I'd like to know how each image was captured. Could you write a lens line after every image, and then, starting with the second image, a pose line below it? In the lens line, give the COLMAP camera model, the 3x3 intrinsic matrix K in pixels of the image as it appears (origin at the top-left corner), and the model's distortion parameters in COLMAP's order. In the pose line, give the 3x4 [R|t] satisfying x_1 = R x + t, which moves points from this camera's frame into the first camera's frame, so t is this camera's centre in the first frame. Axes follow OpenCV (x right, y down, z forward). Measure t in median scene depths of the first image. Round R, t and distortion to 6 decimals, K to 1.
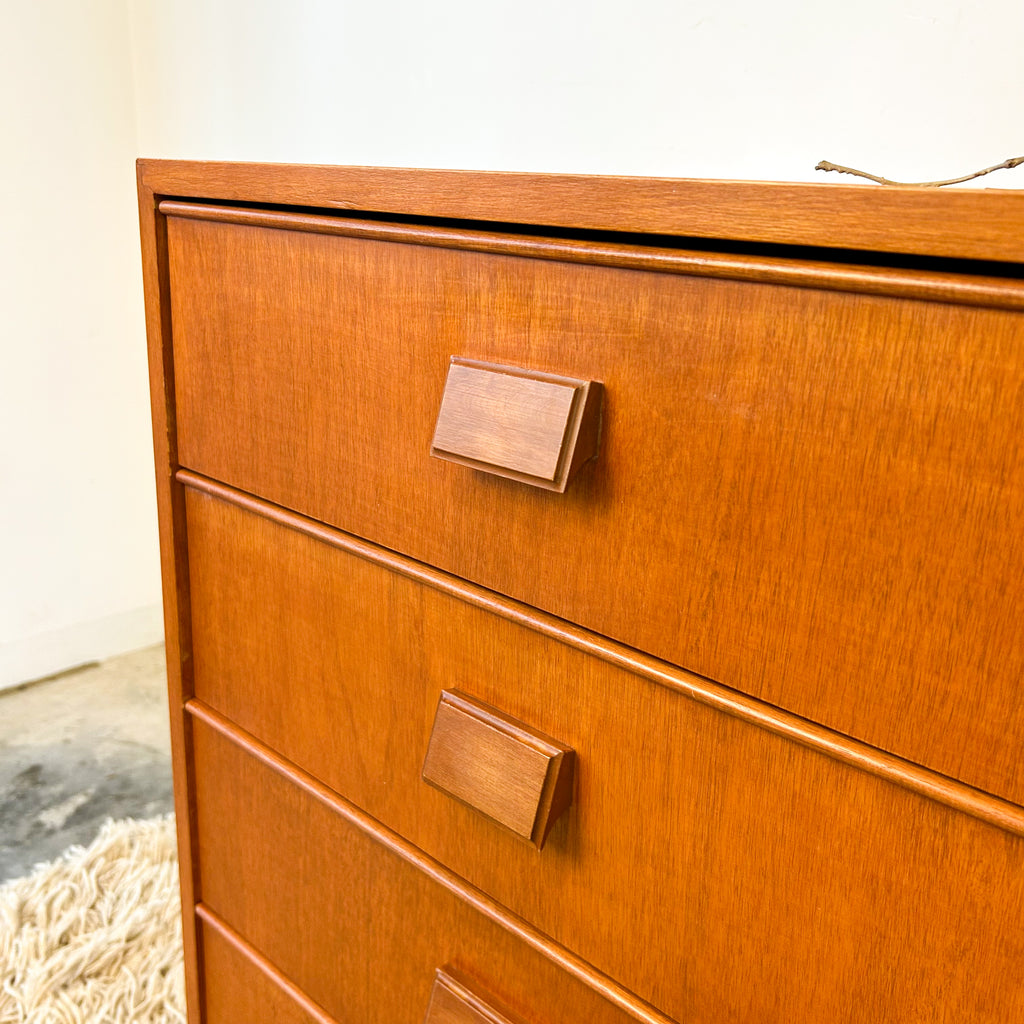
lens RADIAL K [[1055.0, 0, 512.0], [0, 1055.0, 512.0], [0, 0, 1]] dist [0.056562, -0.097194]
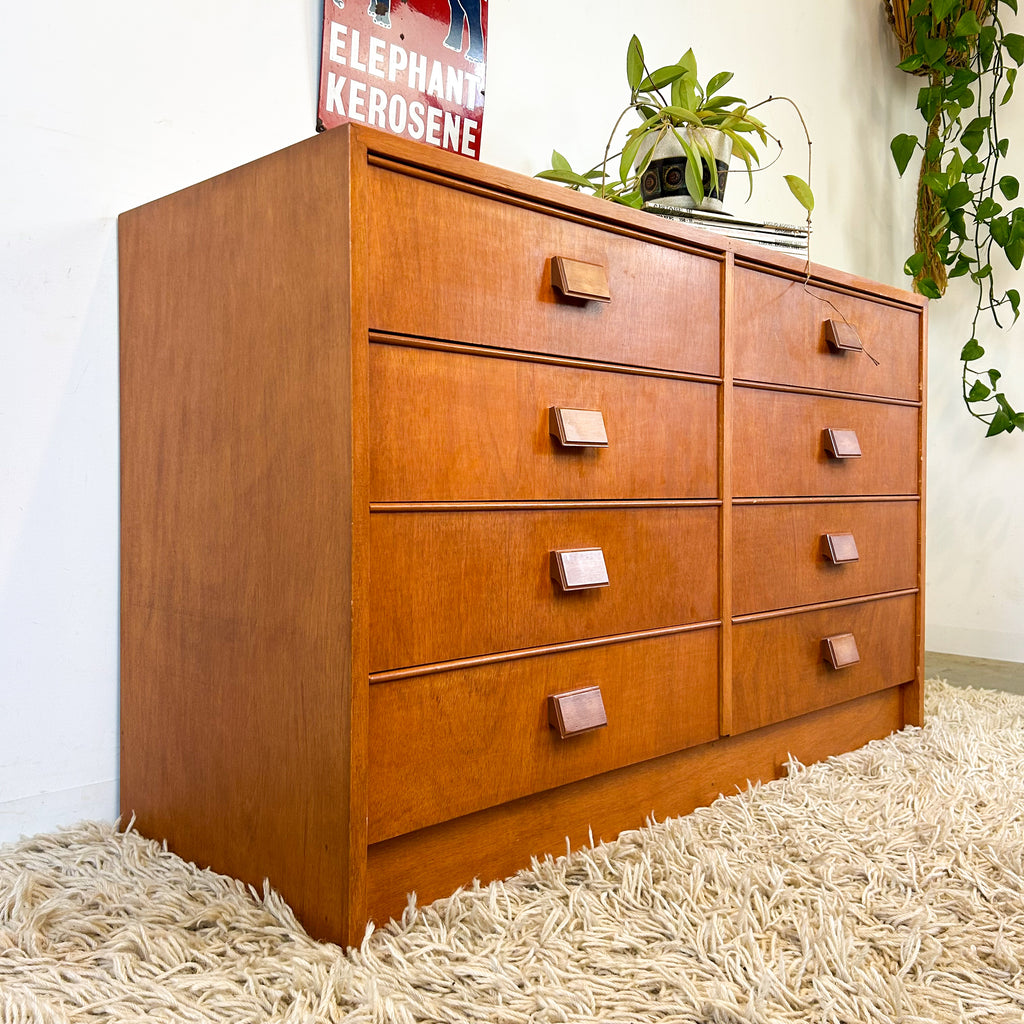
lens RADIAL K [[1024.4, 0, 510.9], [0, 1024.4, 506.3], [0, 0, 1]] dist [0.182148, -0.534518]
pose [[0.022990, -0.063787, 0.997699, -2.011254], [0.297483, 0.953194, 0.054086, 0.199306], [-0.954450, 0.295555, 0.040889, 0.933982]]
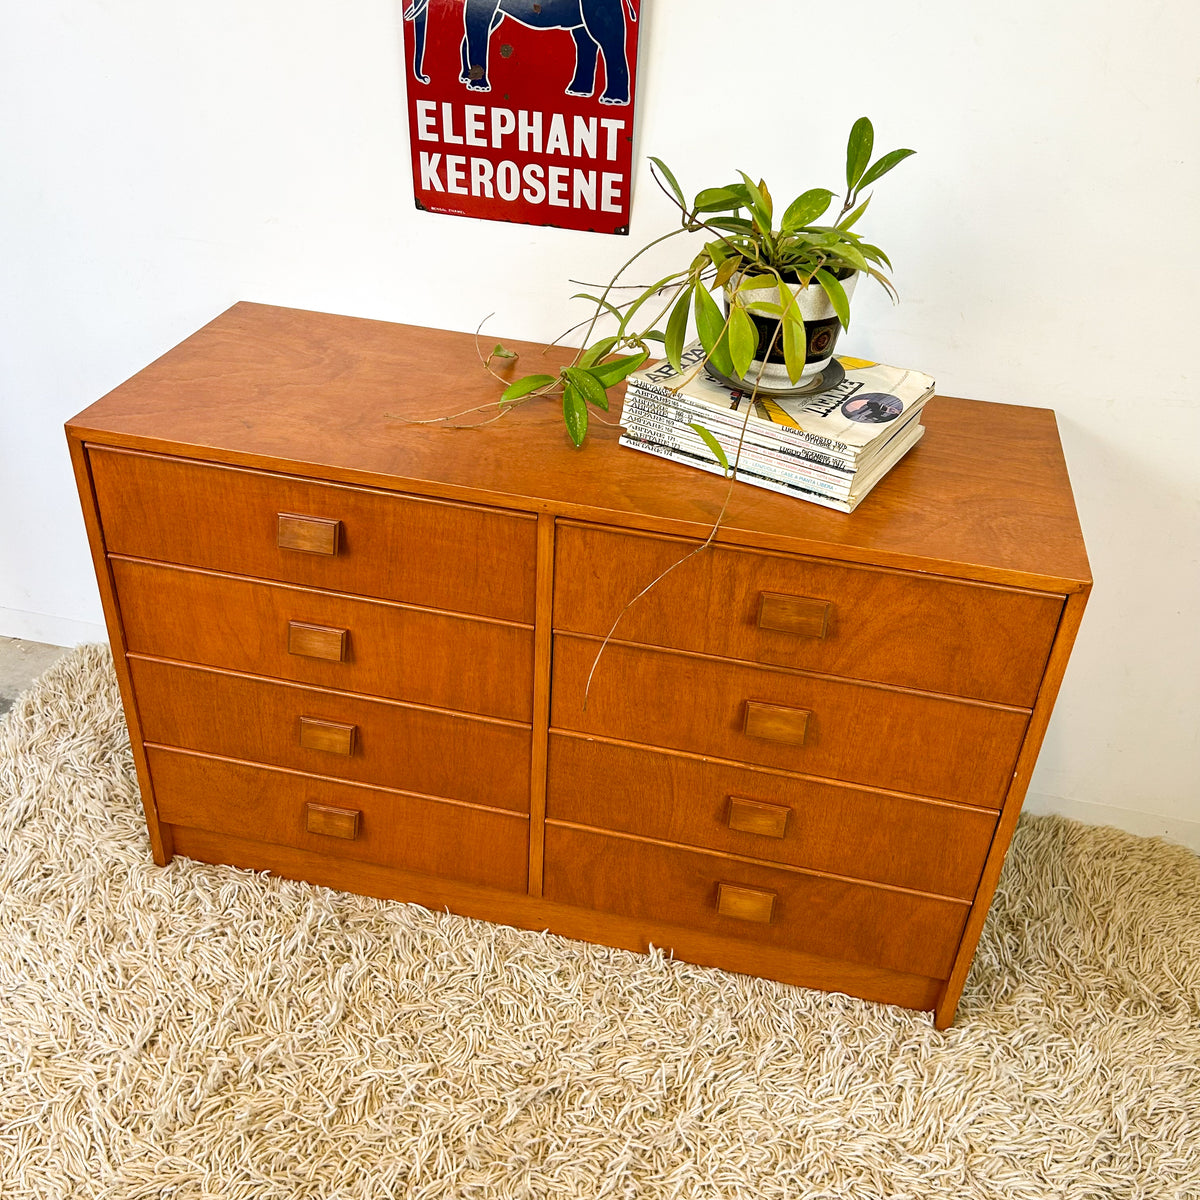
lens RADIAL K [[1199.0, 0, 606.6], [0, 1199.0, 599.3], [0, 0, 1]] dist [0.125096, -0.313756]
pose [[0.853153, -0.281396, 0.439256, -0.629516], [0.138439, 0.933973, 0.329436, -0.696933], [-0.502956, -0.220249, 0.835778, -1.745855]]
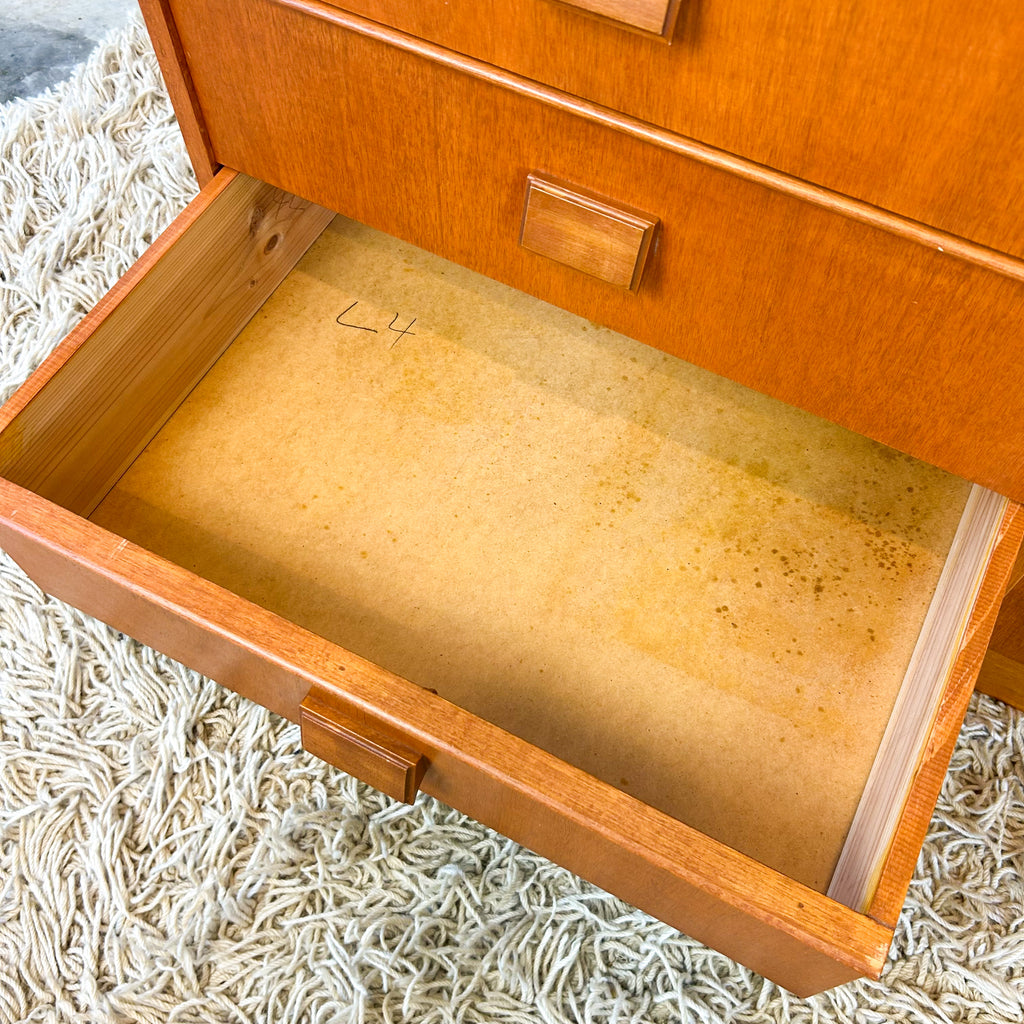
lens RADIAL K [[1041.7, 0, 526.7], [0, 1041.7, 533.1], [0, 0, 1]] dist [-0.005934, 0.008648]
pose [[0.964963, -0.241677, 0.102174, -0.255743], [0.105224, 0.713149, 0.693070, -0.040081], [-0.240364, -0.658036, 0.713592, 0.013399]]
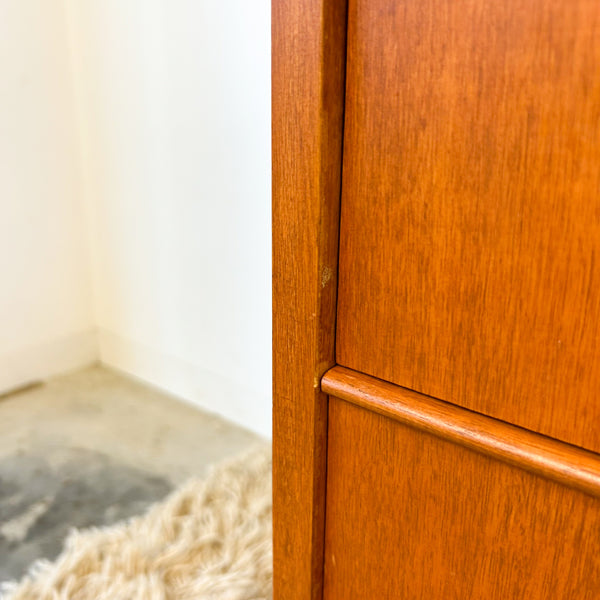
lens RADIAL K [[618.2, 0, 300.0], [0, 618.2, 300.0], [0, 0, 1]] dist [0.056562, -0.097194]
pose [[0.997250, -0.051303, 0.053480, -0.402441], [0.050880, 0.998662, 0.009235, 0.172807], [-0.053882, -0.006488, 0.998526, 0.877626]]
